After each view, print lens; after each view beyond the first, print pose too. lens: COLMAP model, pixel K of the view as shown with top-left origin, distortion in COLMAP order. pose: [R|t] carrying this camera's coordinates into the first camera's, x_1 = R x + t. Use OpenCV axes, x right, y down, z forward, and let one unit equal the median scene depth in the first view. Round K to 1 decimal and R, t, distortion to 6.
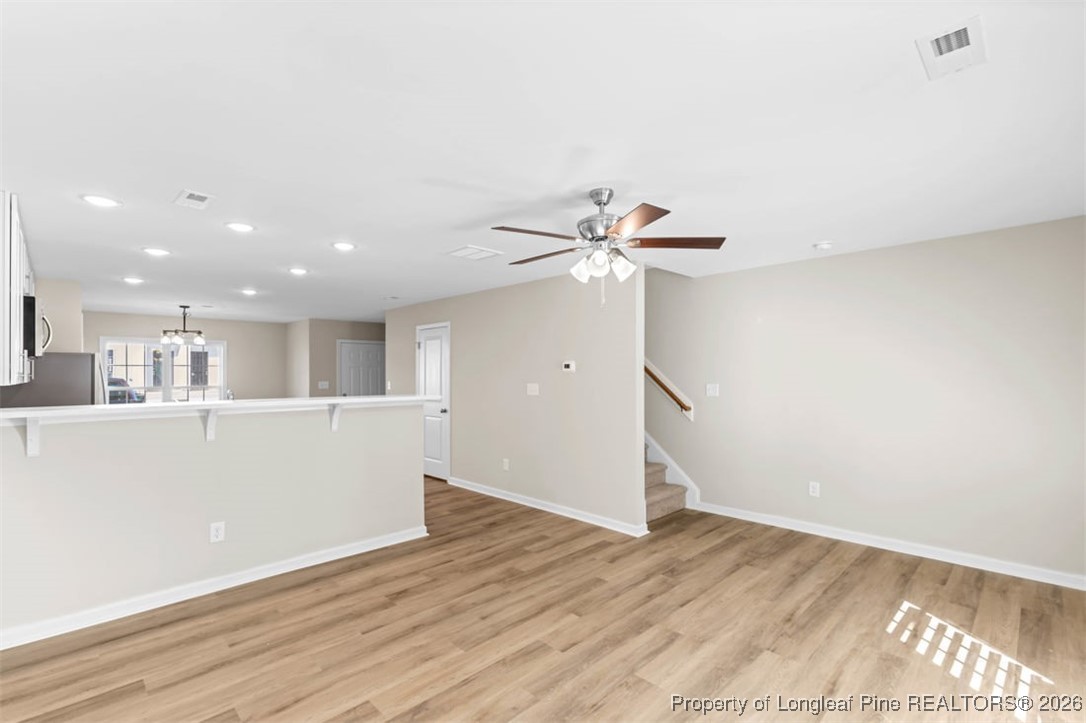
lens RADIAL K [[496.9, 0, 544.7], [0, 496.9, 365.8], [0, 0, 1]] dist [0.004826, 0.000033]
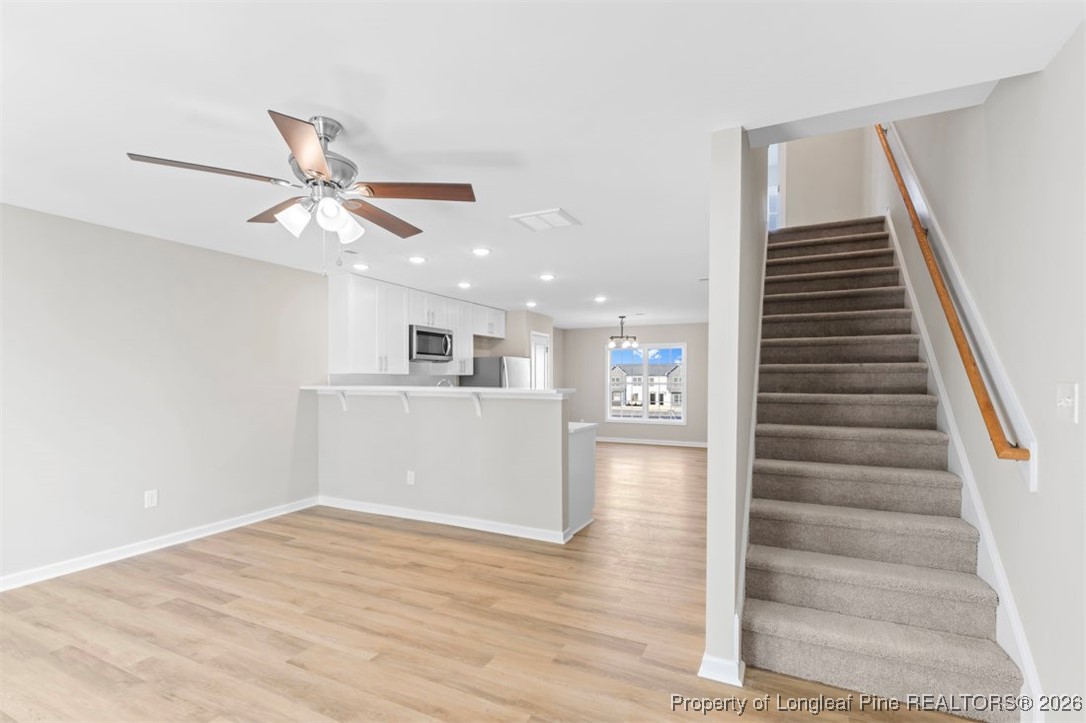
lens RADIAL K [[496.9, 0, 544.2], [0, 496.9, 369.2], [0, 0, 1]] dist [0.004826, 0.000033]
pose [[0.332165, -0.006505, -0.943199, 0.850103], [0.010643, 0.999938, -0.003149, 0.027606], [0.943161, -0.008992, 0.332214, 0.904414]]
